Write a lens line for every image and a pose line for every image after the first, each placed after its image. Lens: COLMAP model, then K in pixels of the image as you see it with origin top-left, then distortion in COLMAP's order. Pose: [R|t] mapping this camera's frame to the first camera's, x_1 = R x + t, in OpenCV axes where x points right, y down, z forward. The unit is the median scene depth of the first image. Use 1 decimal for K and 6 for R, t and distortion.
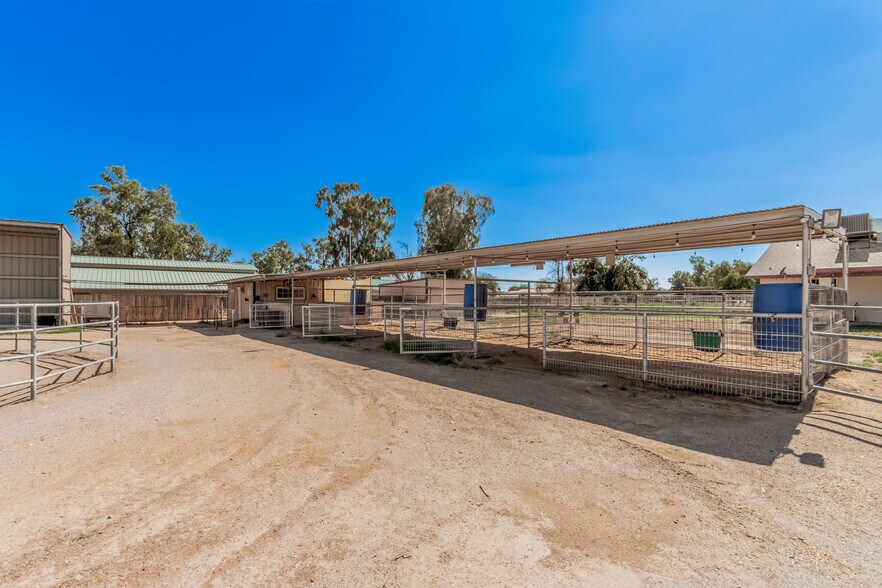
lens RADIAL K [[406.7, 0, 445.1], [0, 406.7, 295.7], [0, 0, 1]] dist [0.000910, 0.000049]
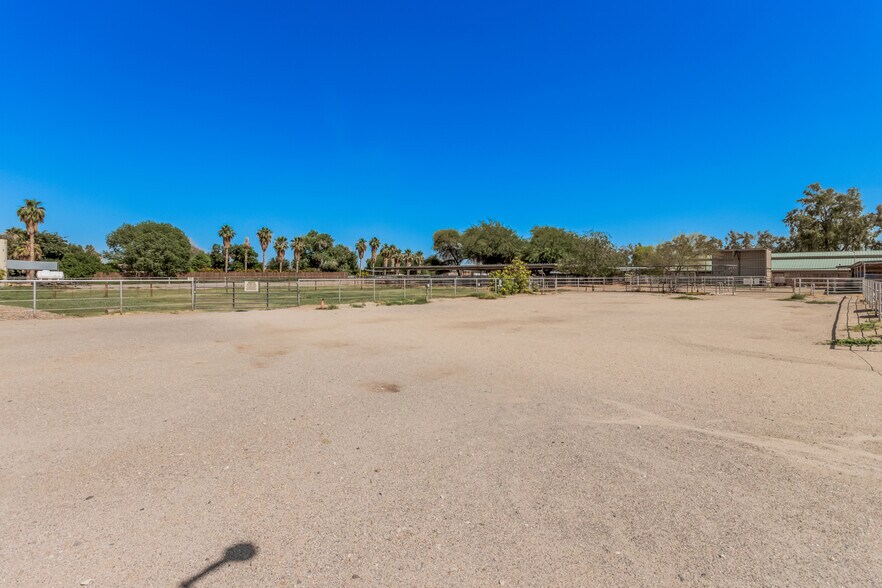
lens RADIAL K [[424.5, 0, 444.9], [0, 424.5, 268.7], [0, 0, 1]] dist [0.004698, -0.001616]
pose [[0.099583, -0.006003, -0.995011, 0.557364], [-0.000067, 0.999982, -0.006040, -0.007229], [0.995029, 0.000668, 0.099581, -0.448879]]
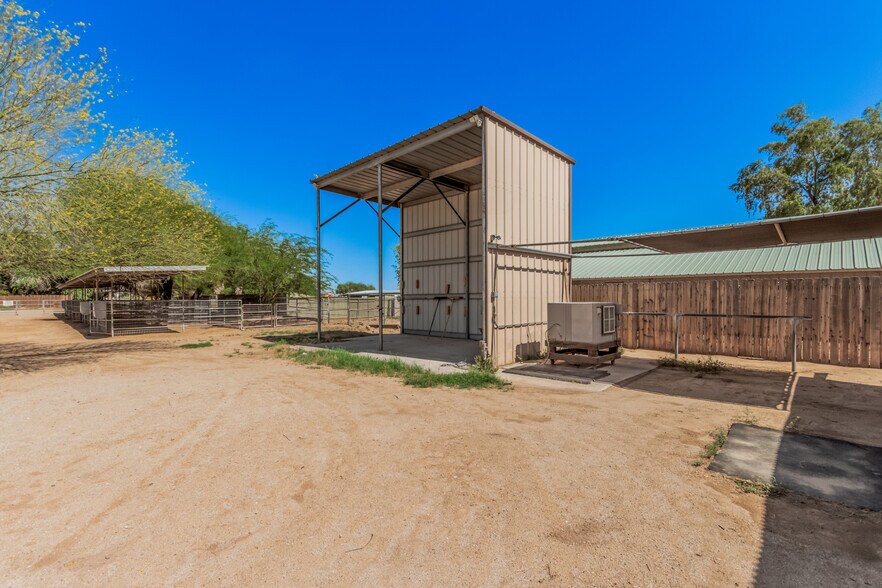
lens RADIAL K [[393.8, 0, 444.1], [0, 393.8, 298.2], [0, 0, 1]] dist [-0.002146, -0.000568]
pose [[0.105498, 0.007603, -0.994390, -0.196559], [0.005730, 0.999950, 0.008253, 0.003896], [0.994403, -0.006568, 0.105449, 0.329011]]
